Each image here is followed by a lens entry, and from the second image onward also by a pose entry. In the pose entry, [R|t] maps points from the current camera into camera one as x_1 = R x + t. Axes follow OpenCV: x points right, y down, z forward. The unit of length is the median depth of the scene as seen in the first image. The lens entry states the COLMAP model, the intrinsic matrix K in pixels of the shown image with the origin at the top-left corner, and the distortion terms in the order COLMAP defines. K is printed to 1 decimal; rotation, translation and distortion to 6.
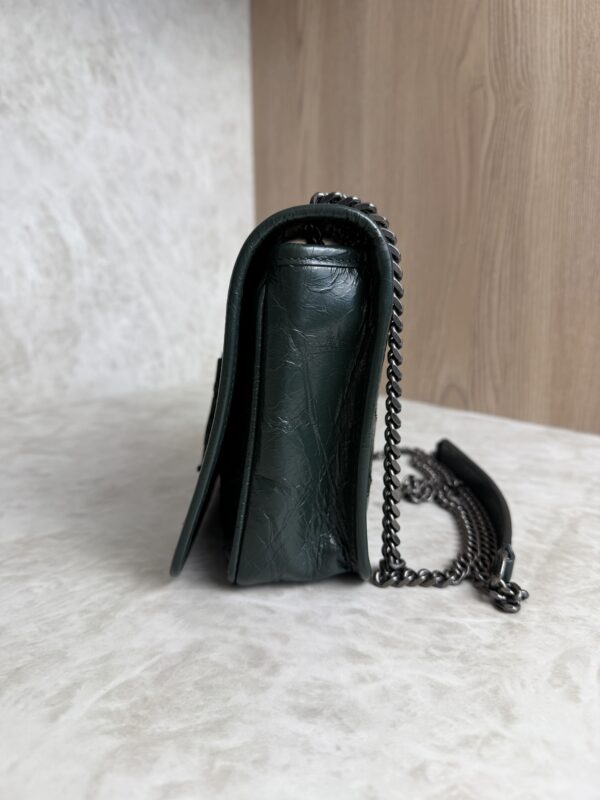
lens RADIAL K [[604.0, 0, 300.0], [0, 604.0, 400.0], [0, 0, 1]] dist [-0.049553, 0.011911]
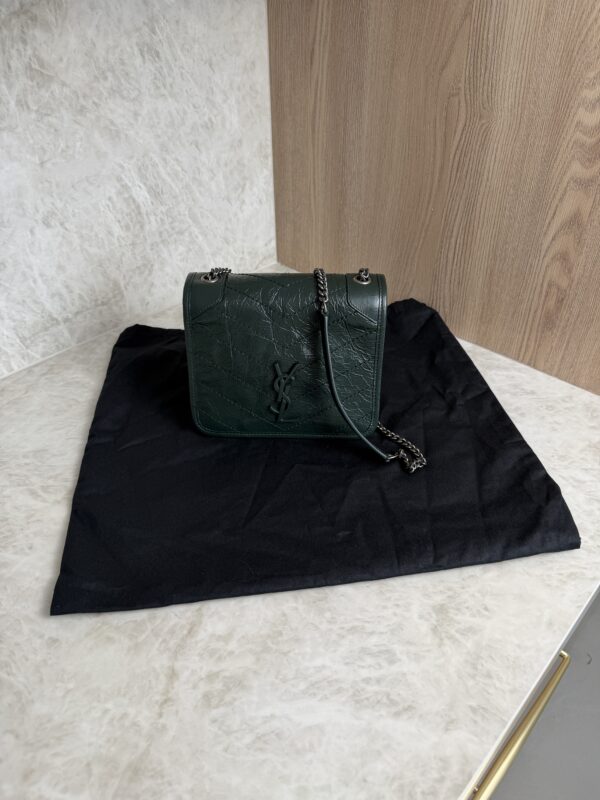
lens RADIAL K [[587.3, 0, 301.8], [0, 587.3, 407.0], [0, 0, 1]] dist [0.030894, -0.074013]
pose [[0.999806, -0.010877, 0.016402, -0.126415], [0.002732, 0.902052, 0.431620, -1.010195], [-0.019490, -0.431491, 0.901907, -0.930981]]
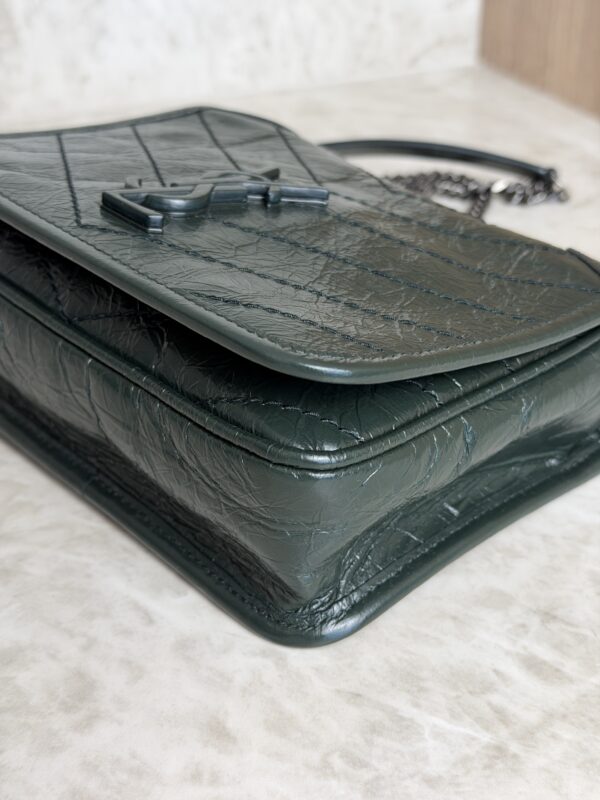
lens RADIAL K [[1169.6, 0, 298.8], [0, 1169.6, 400.8], [0, 0, 1]] dist [0.257519, -0.753532]
pose [[0.935649, 0.187810, -0.298811, 0.450920], [-0.083580, 0.940481, 0.329408, -0.307540], [0.342892, -0.283236, 0.895658, -0.007811]]
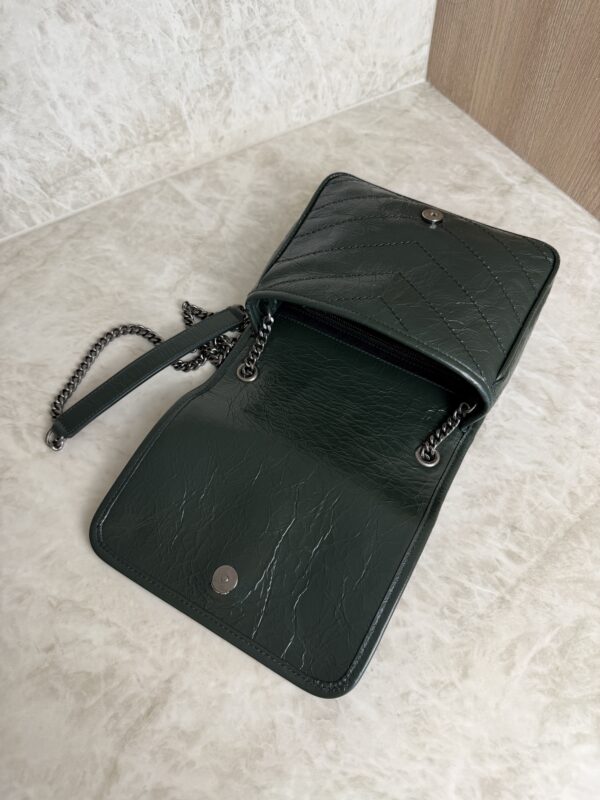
lens RADIAL K [[586.6, 0, 295.7], [0, 586.6, 404.5], [0, 0, 1]] dist [-0.021651, 0.000361]
pose [[0.963765, 0.213372, -0.160090, -0.045842], [-0.027407, 0.676177, 0.736230, -1.120884], [0.265340, -0.705165, 0.657523, 0.185805]]
